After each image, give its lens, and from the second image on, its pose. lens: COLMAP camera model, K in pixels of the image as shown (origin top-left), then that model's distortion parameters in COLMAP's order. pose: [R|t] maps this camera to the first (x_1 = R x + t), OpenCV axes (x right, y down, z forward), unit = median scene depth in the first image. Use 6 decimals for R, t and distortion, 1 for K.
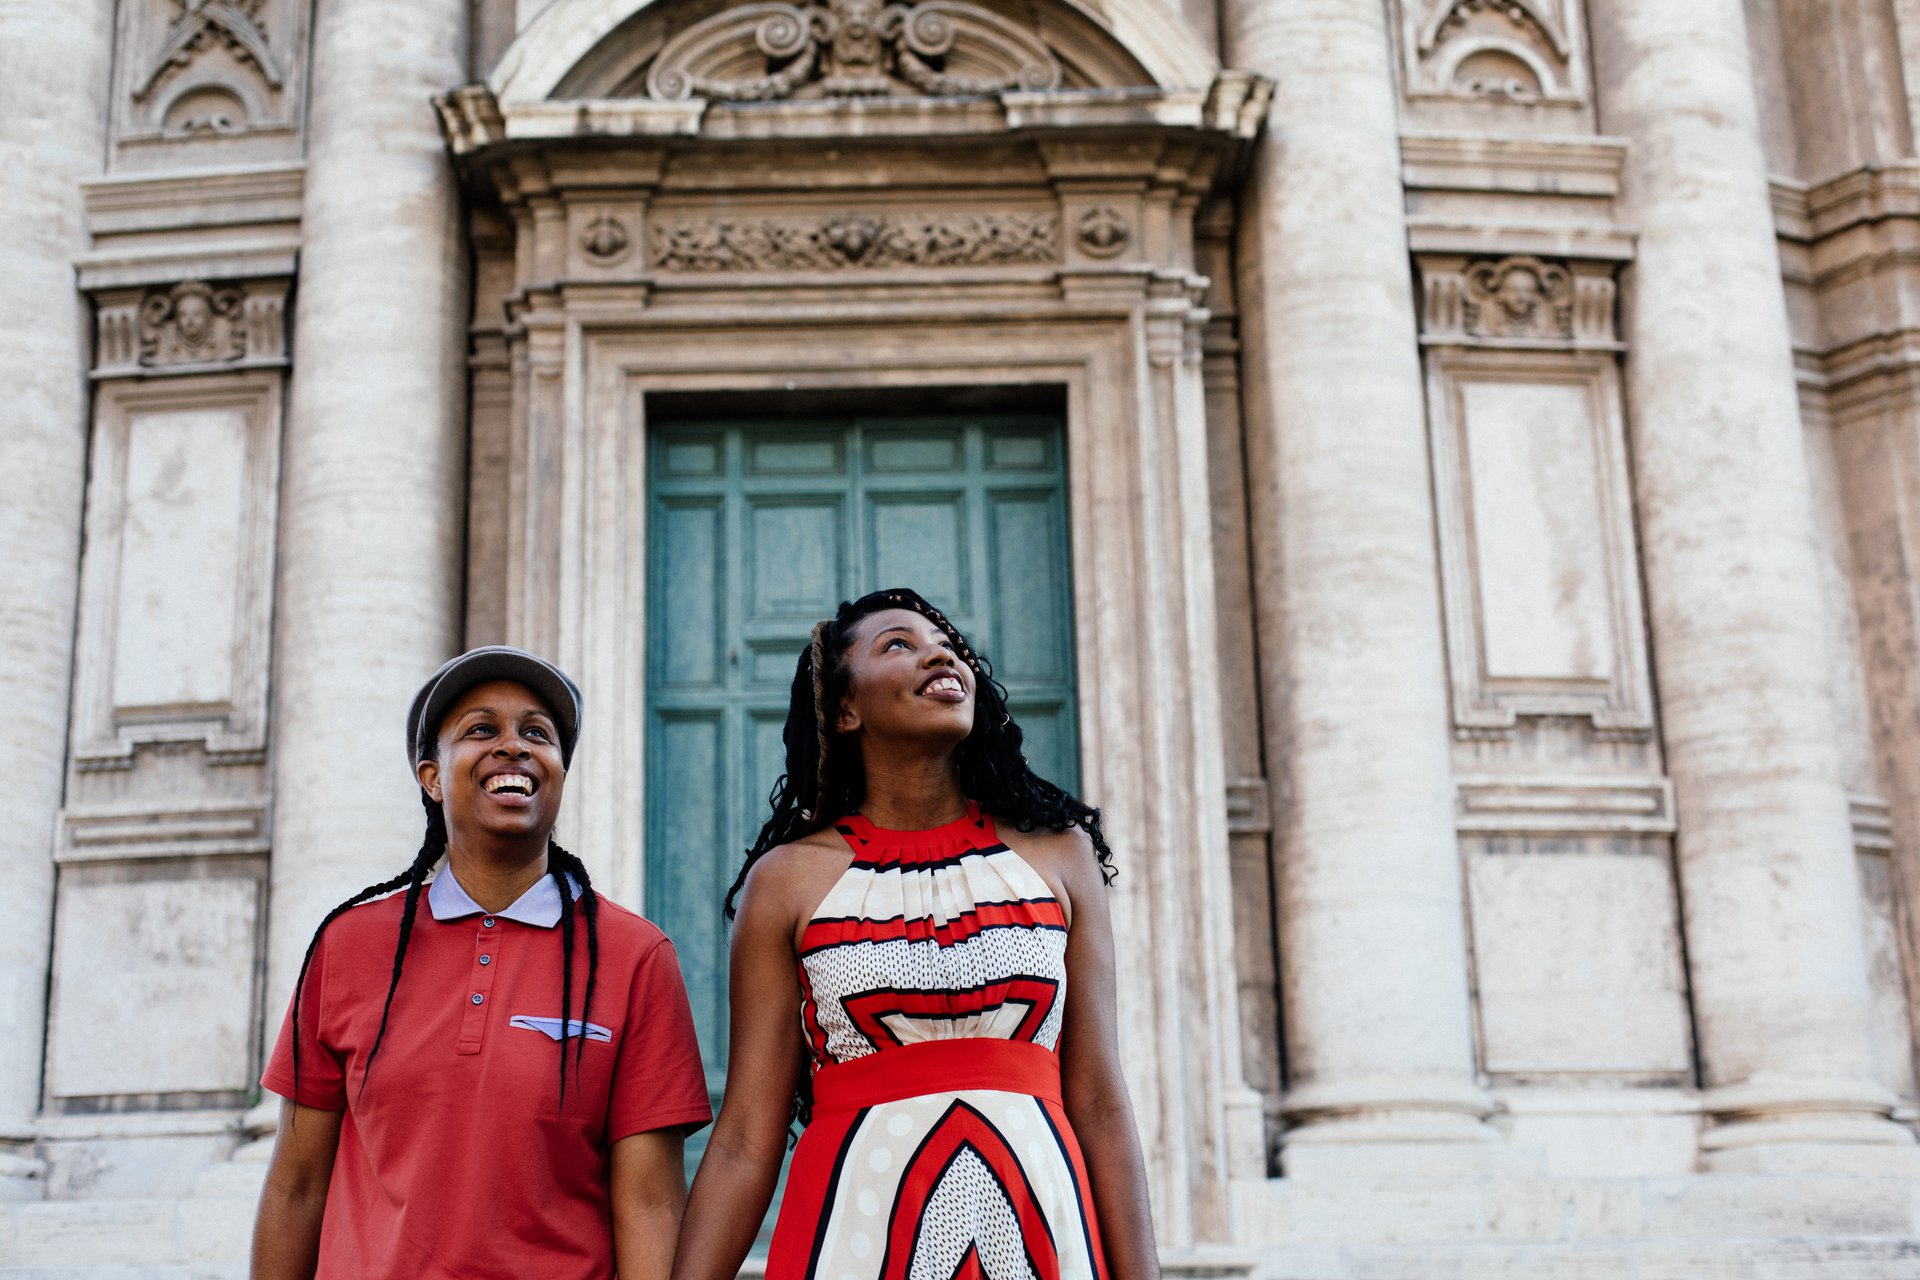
lens RADIAL K [[2864.5, 0, 828.0], [0, 2864.5, 511.5], [0, 0, 1]] dist [0.011287, -0.077165]
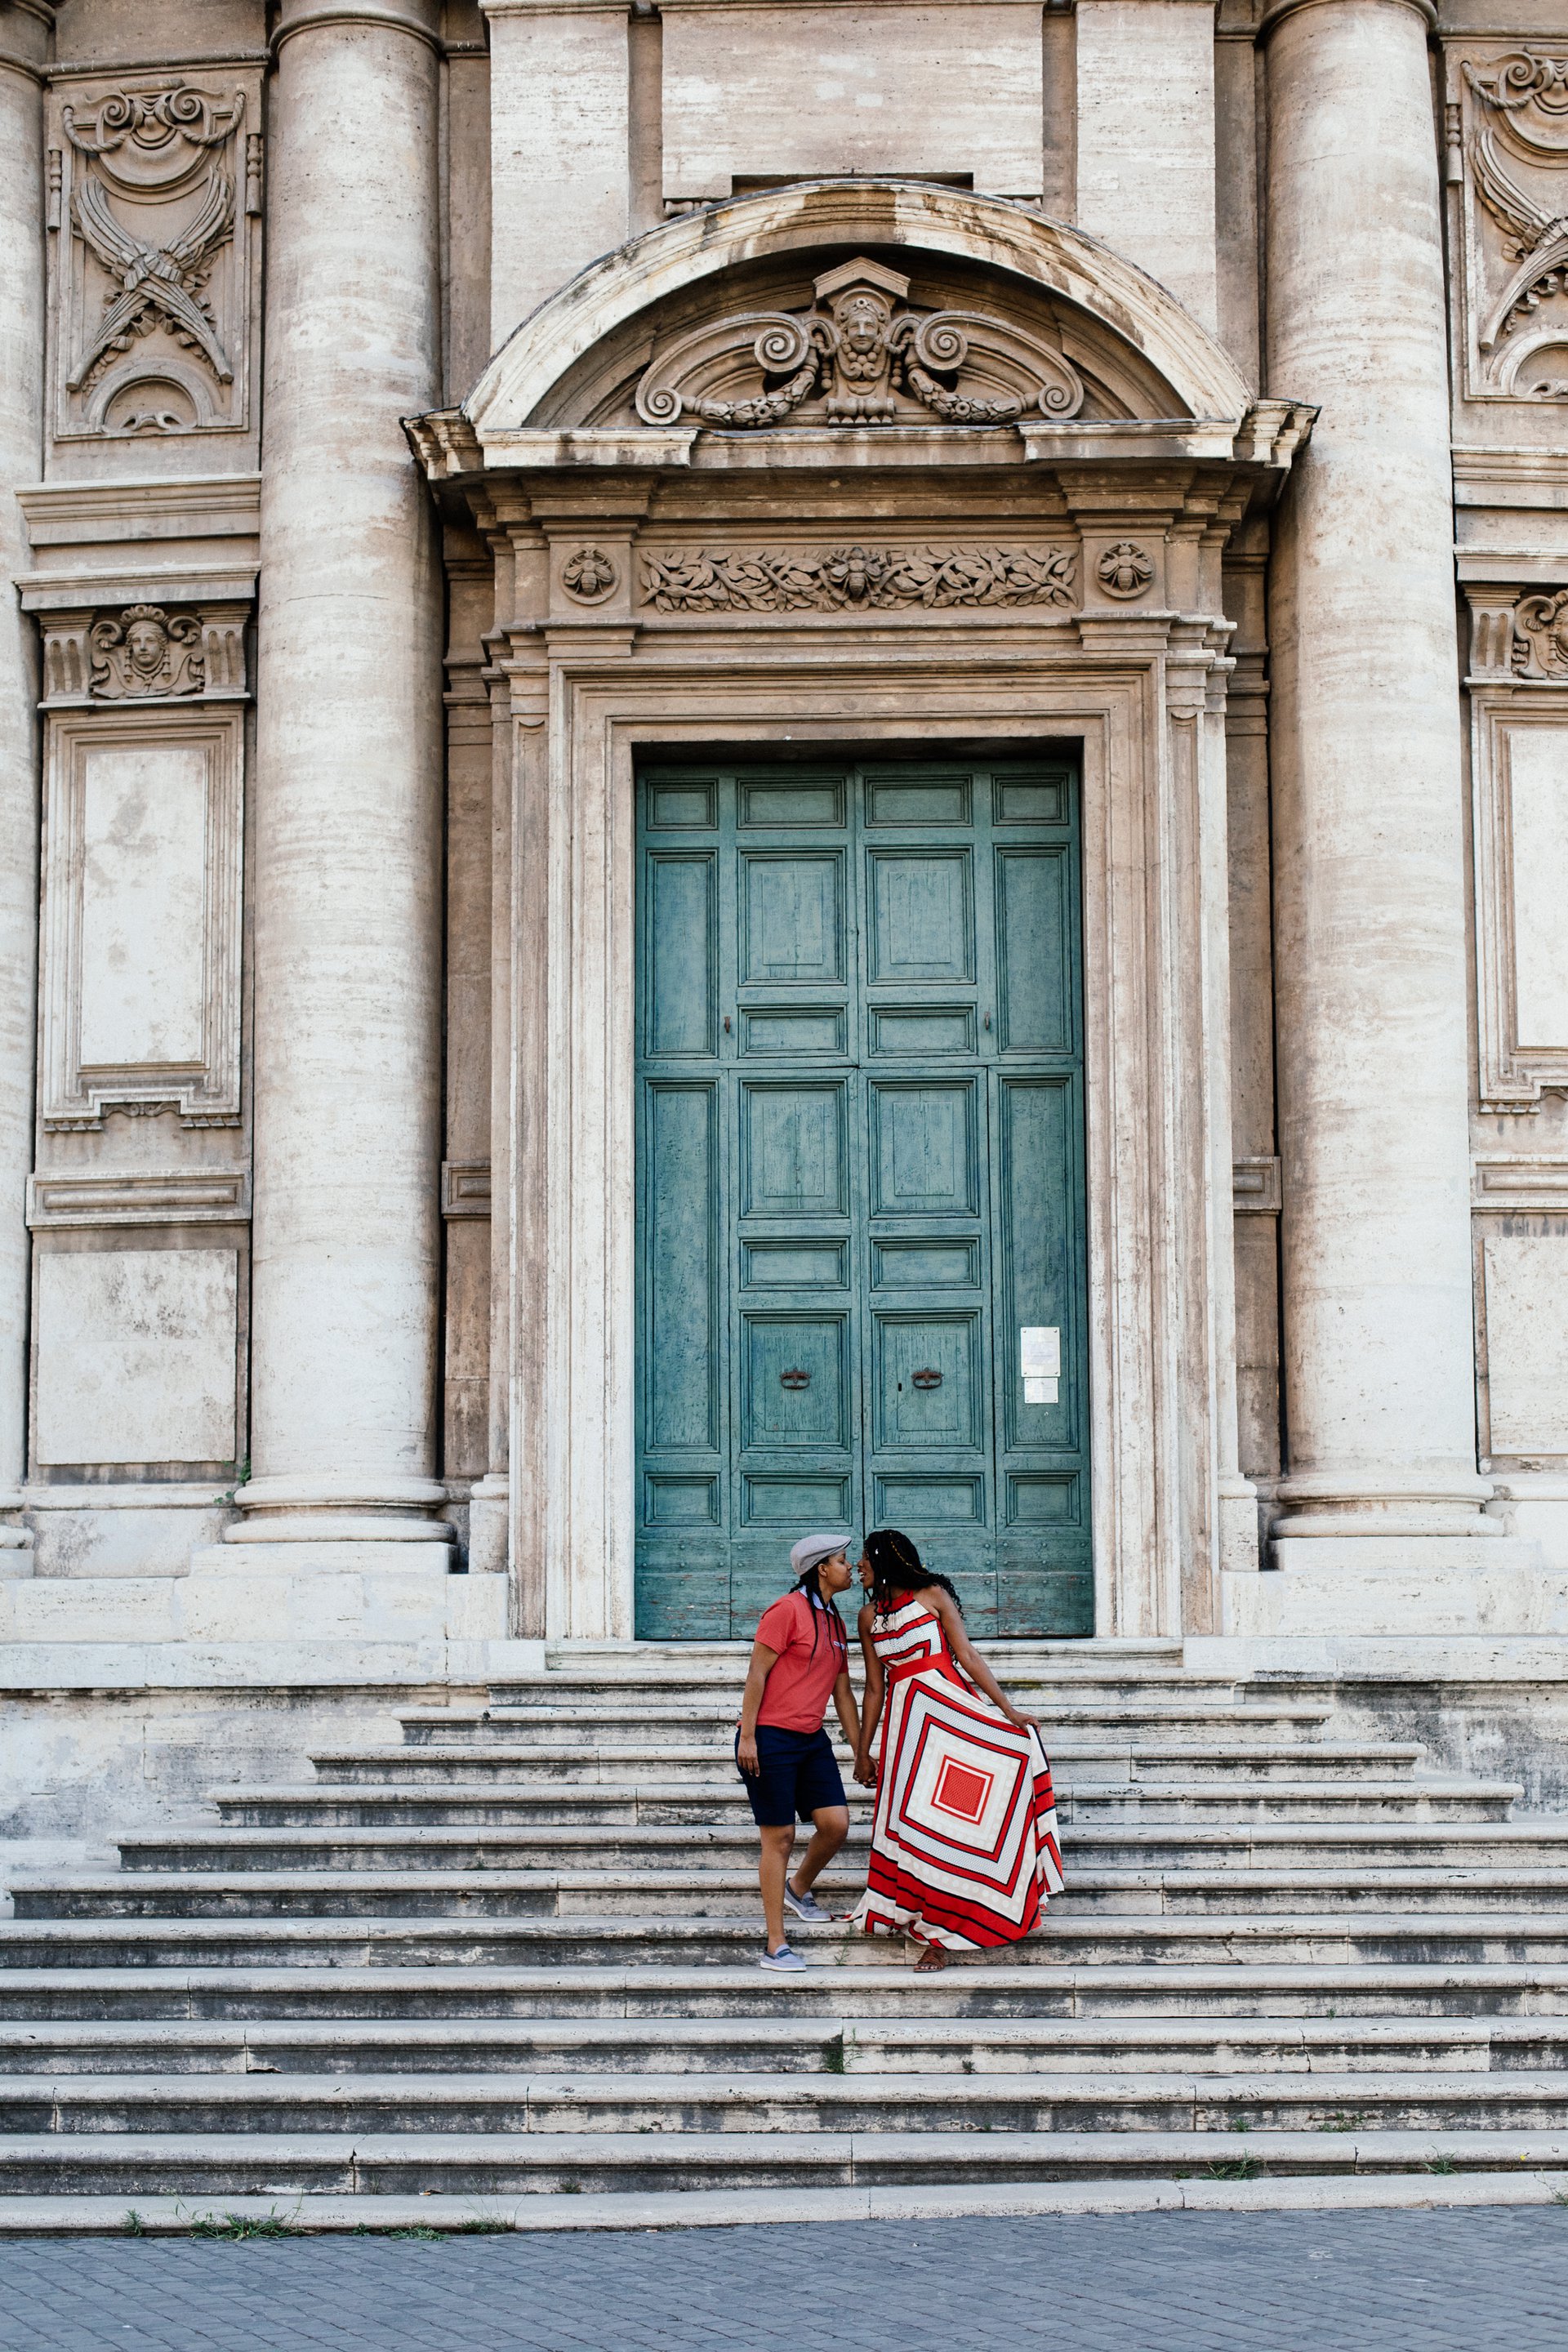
lens RADIAL K [[3385.8, 0, 783.8], [0, 3385.8, 1332.9], [0, 0, 1]] dist [-0.002880, 0.001535]
pose [[0.999921, 0.007414, -0.010108, -0.001780], [-0.005069, 0.976615, 0.214934, -0.091394], [0.011466, -0.214866, 0.976576, -0.126060]]
